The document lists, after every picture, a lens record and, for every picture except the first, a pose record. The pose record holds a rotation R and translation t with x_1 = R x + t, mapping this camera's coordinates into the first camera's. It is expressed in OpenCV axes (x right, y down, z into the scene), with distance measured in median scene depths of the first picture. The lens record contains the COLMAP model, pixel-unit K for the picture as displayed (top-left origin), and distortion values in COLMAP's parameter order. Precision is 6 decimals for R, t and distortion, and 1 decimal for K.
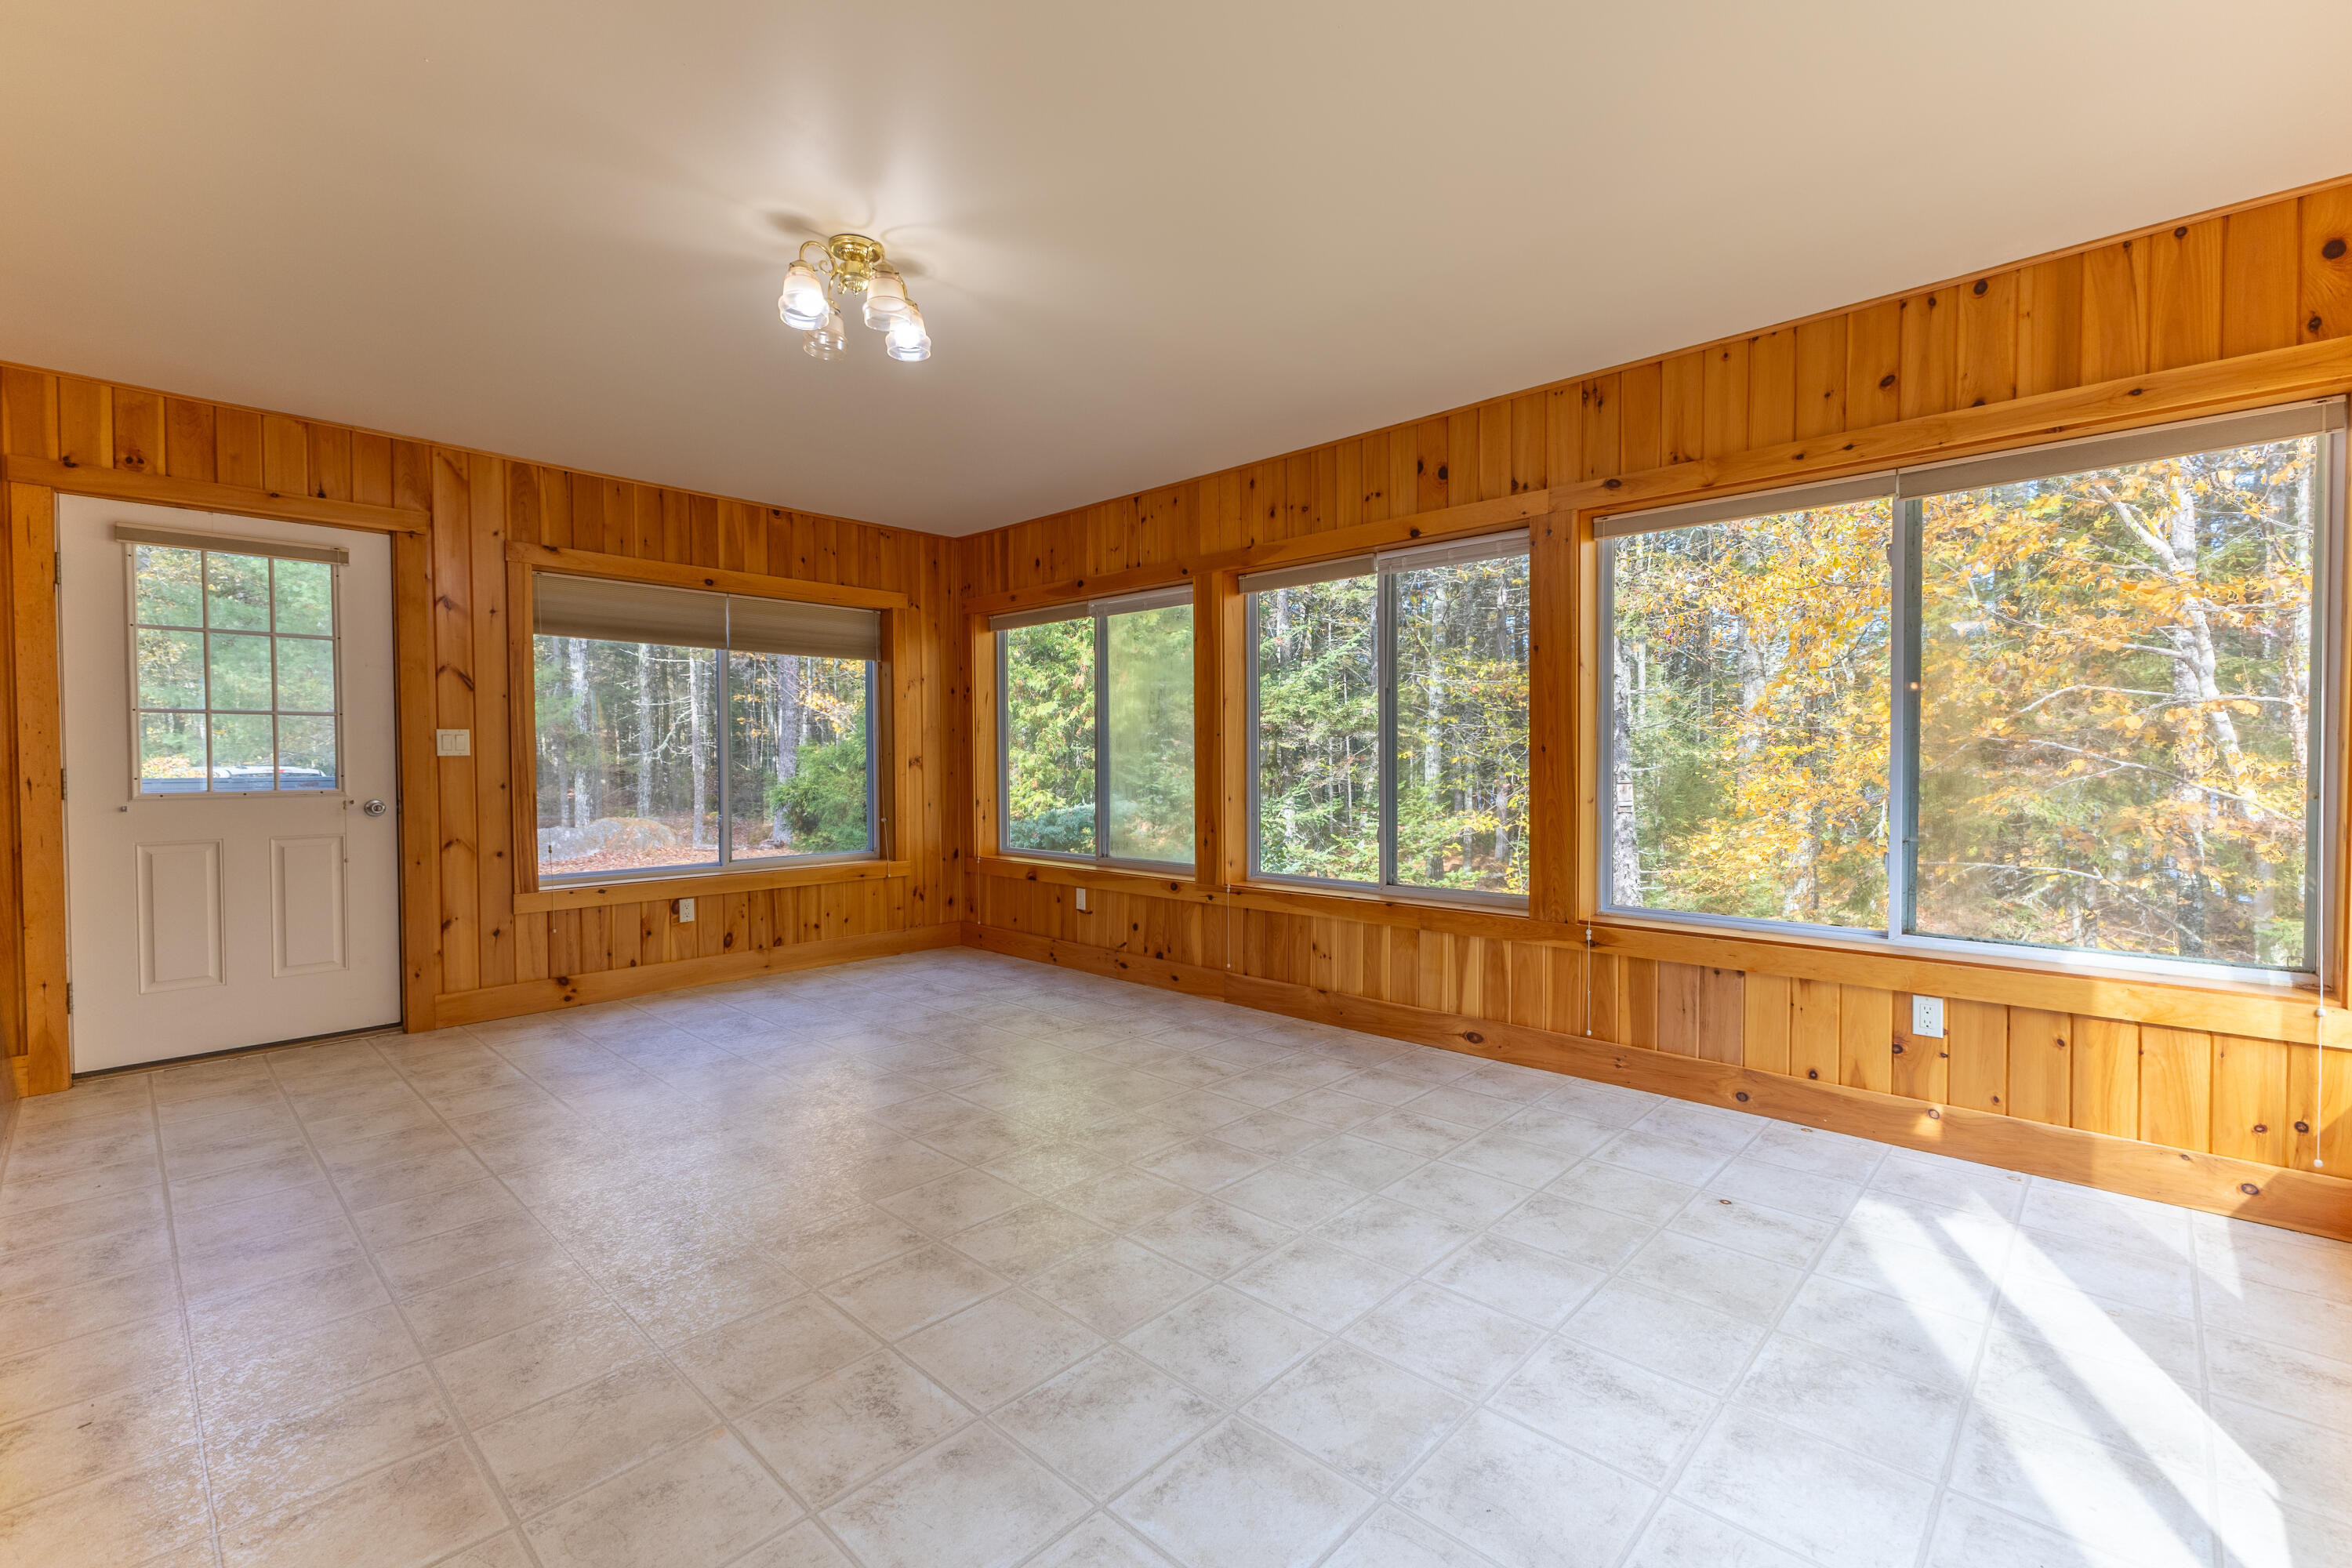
lens RADIAL K [[986.0, 0, 1176.0], [0, 986.0, 784.0], [0, 0, 1]] dist [-0.012801, 0.006544]
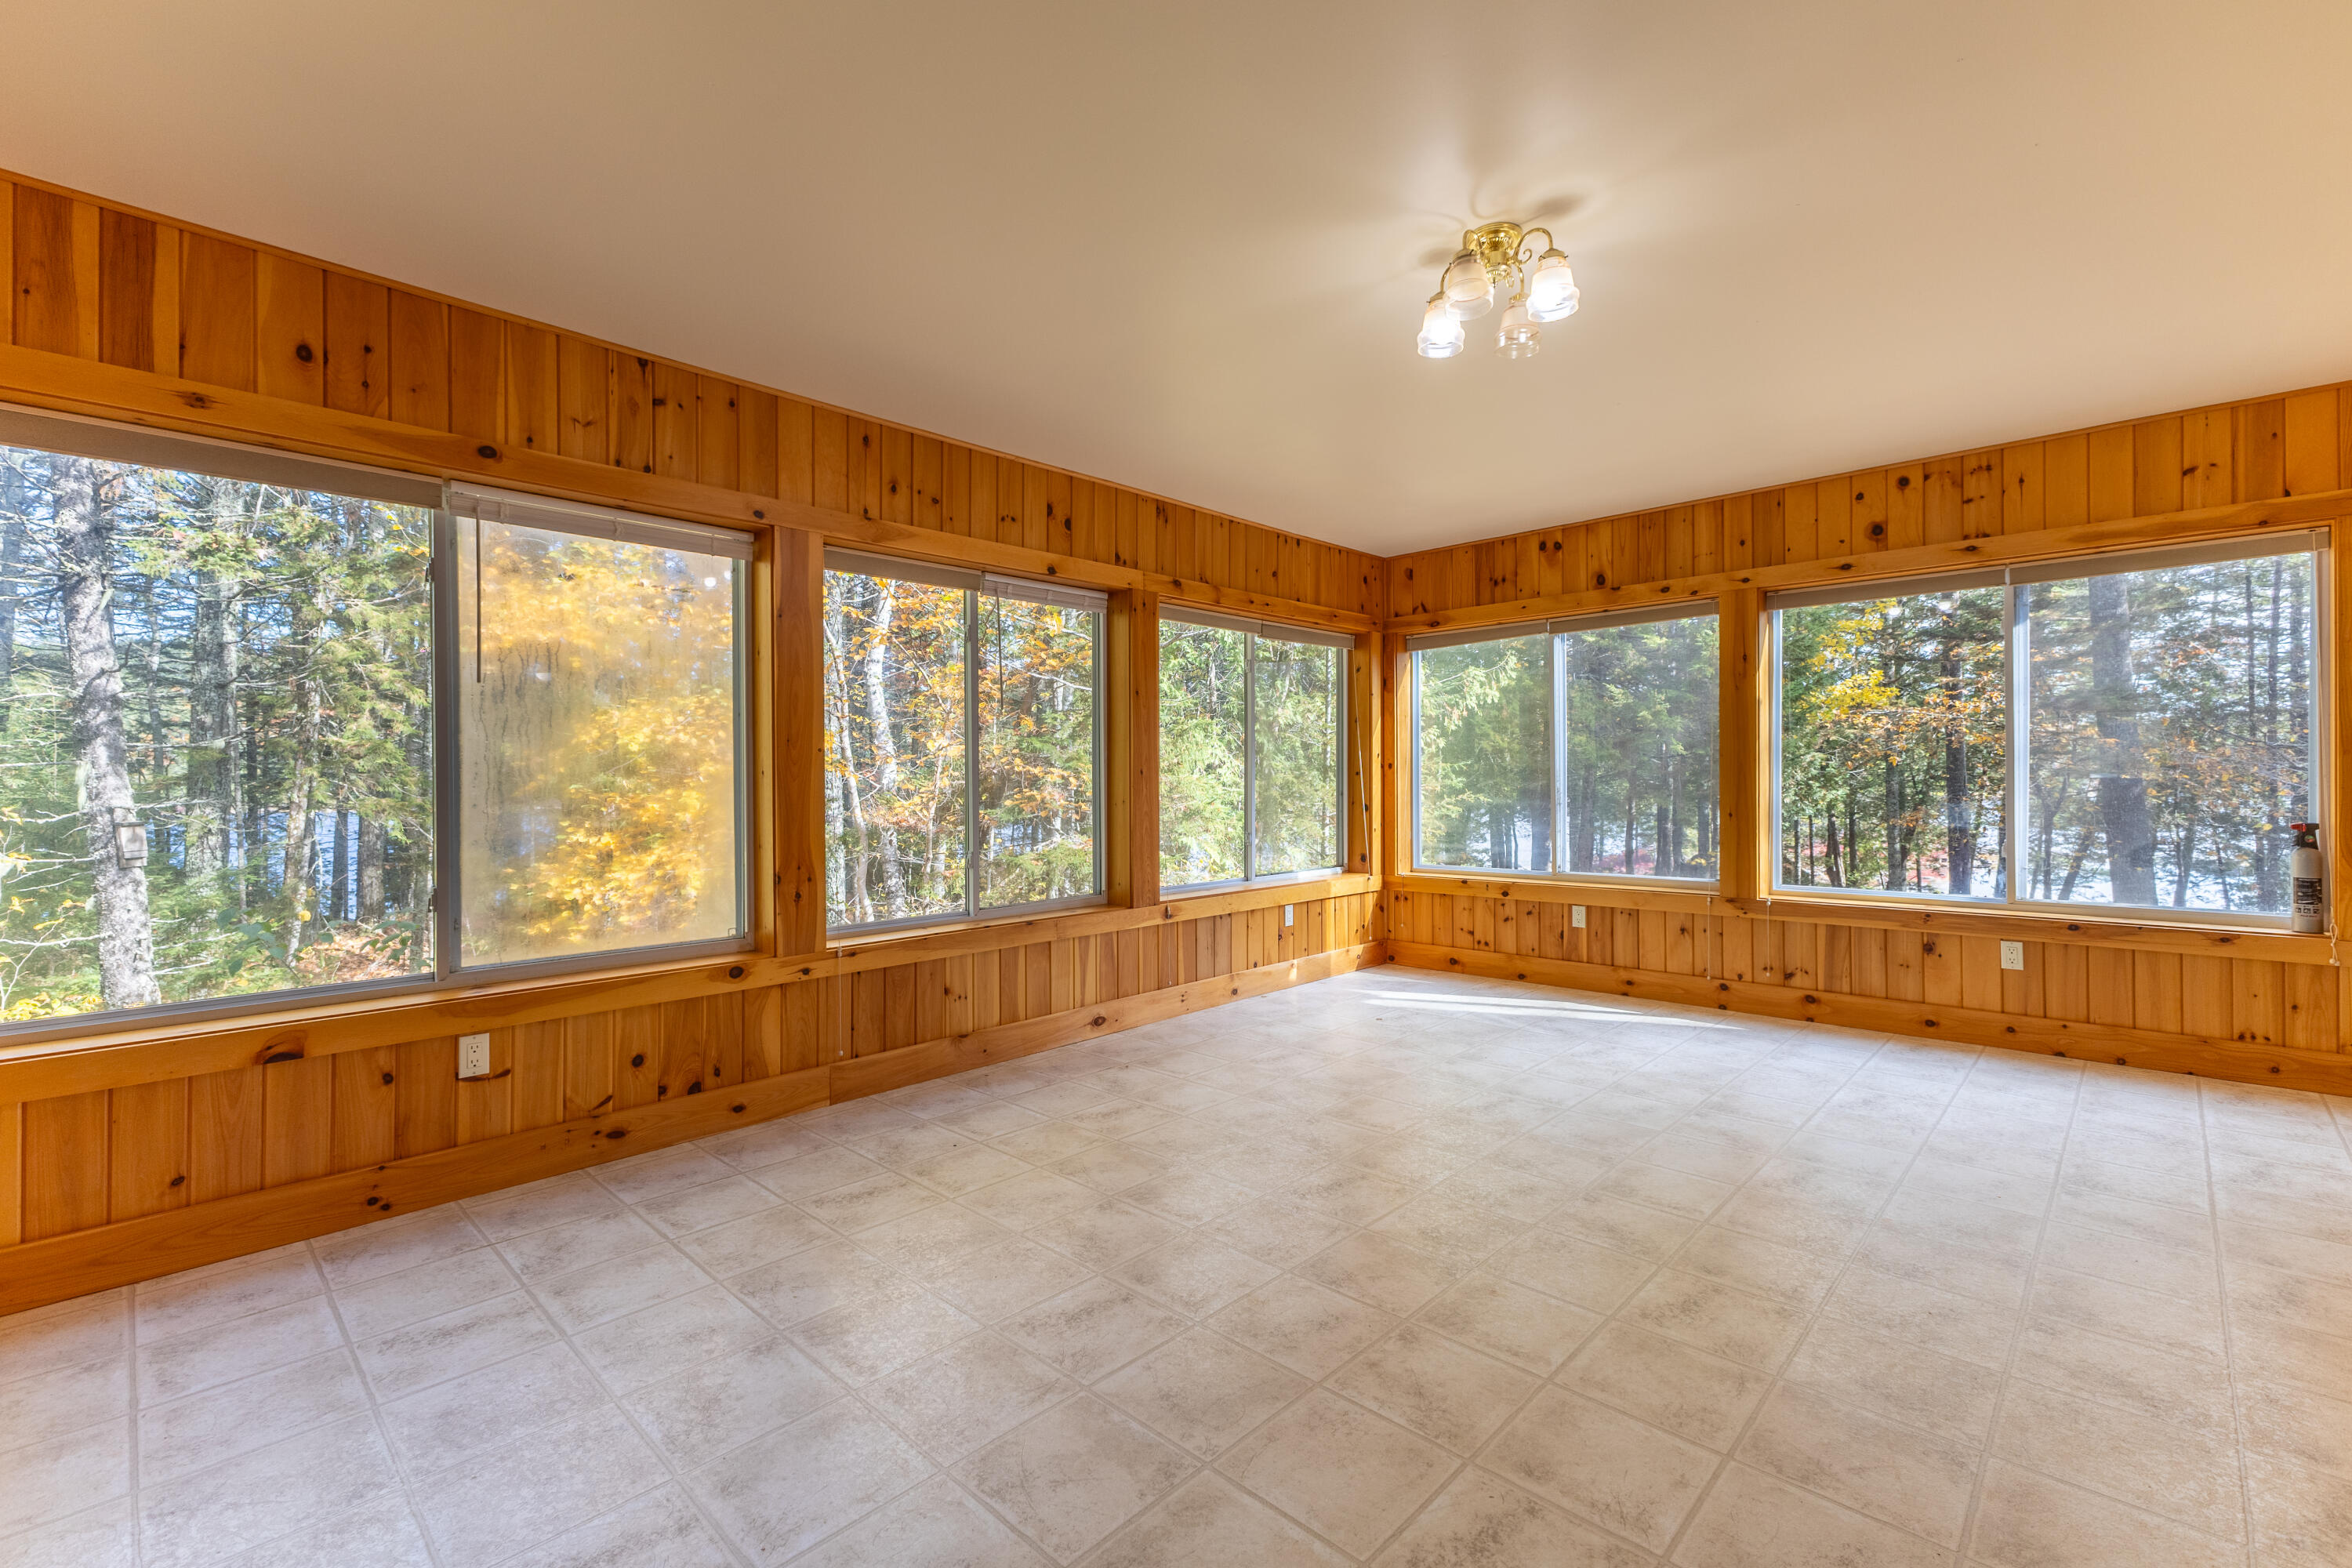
lens RADIAL K [[1041.1, 0, 1185.0], [0, 1041.1, 694.9], [0, 0, 1]] dist [0.019525, -0.000176]
pose [[0.003757, 0.083781, 0.996477, -0.911677], [0.032669, 0.995942, -0.083859, -0.013674], [-0.999459, 0.032869, 0.001005, 0.869437]]
